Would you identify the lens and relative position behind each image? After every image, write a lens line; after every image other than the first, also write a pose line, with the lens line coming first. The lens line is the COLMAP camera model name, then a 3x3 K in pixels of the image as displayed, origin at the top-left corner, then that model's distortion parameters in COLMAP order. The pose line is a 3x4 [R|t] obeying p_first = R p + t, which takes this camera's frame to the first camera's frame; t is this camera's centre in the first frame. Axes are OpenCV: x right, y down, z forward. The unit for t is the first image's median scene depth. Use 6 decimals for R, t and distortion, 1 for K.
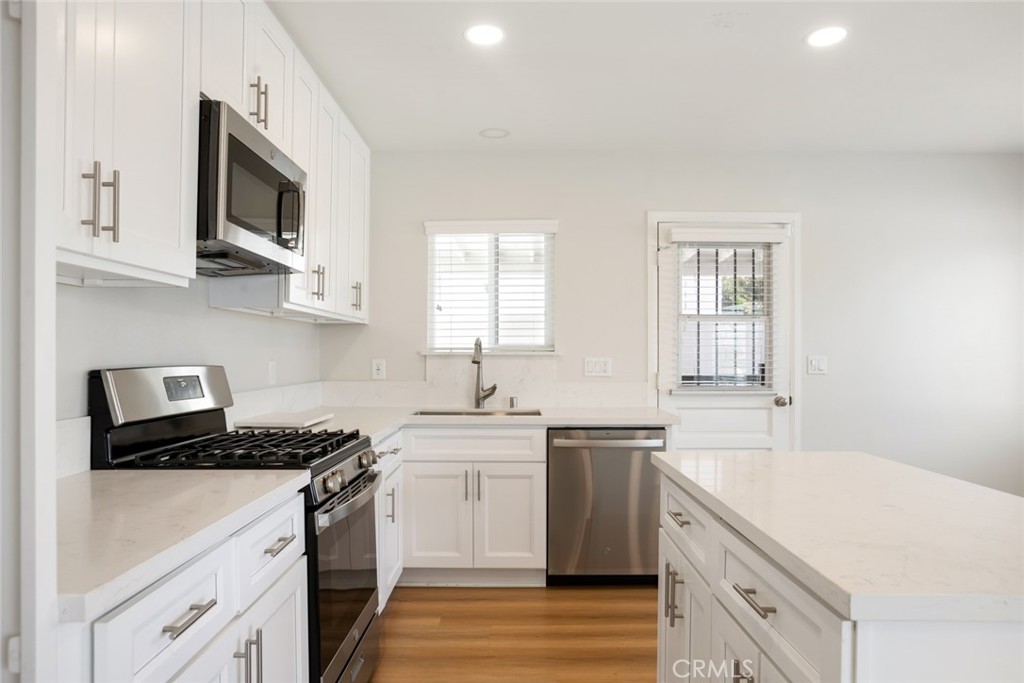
lens RADIAL K [[679.0, 0, 507.2], [0, 679.0, 336.1], [0, 0, 1]] dist [-0.052707, 0.000073]
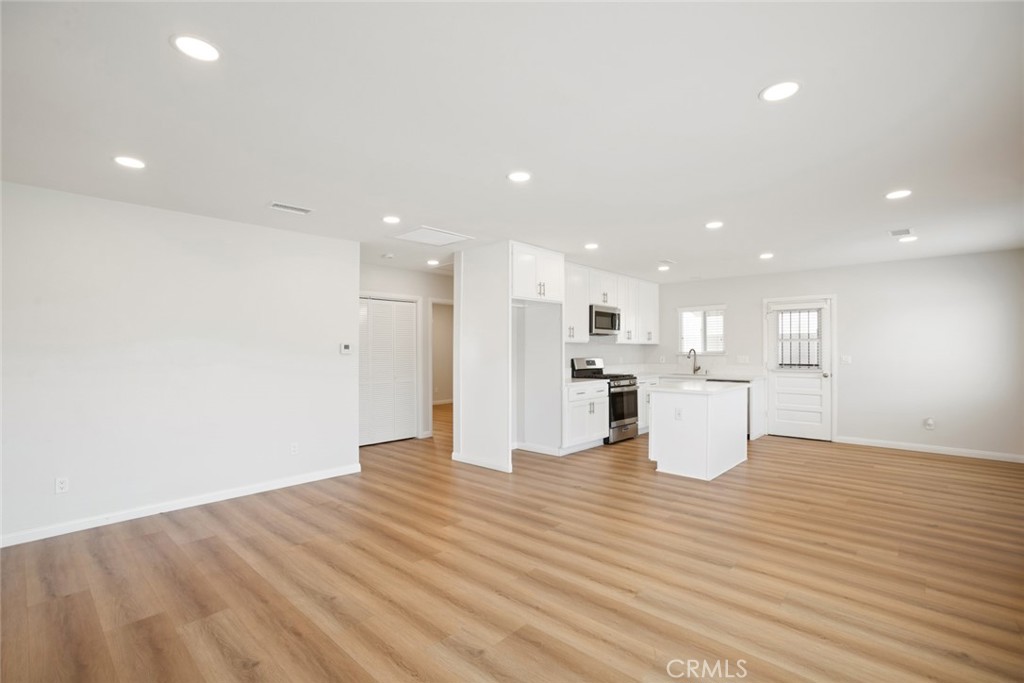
lens RADIAL K [[461.8, 0, 509.8], [0, 461.8, 347.3], [0, 0, 1]] dist [-0.059757, 0.033441]
pose [[0.744625, -0.006413, -0.667452, 0.639203], [0.020532, 0.999701, 0.013301, -0.043875], [0.667167, -0.023609, 0.744534, -0.902271]]
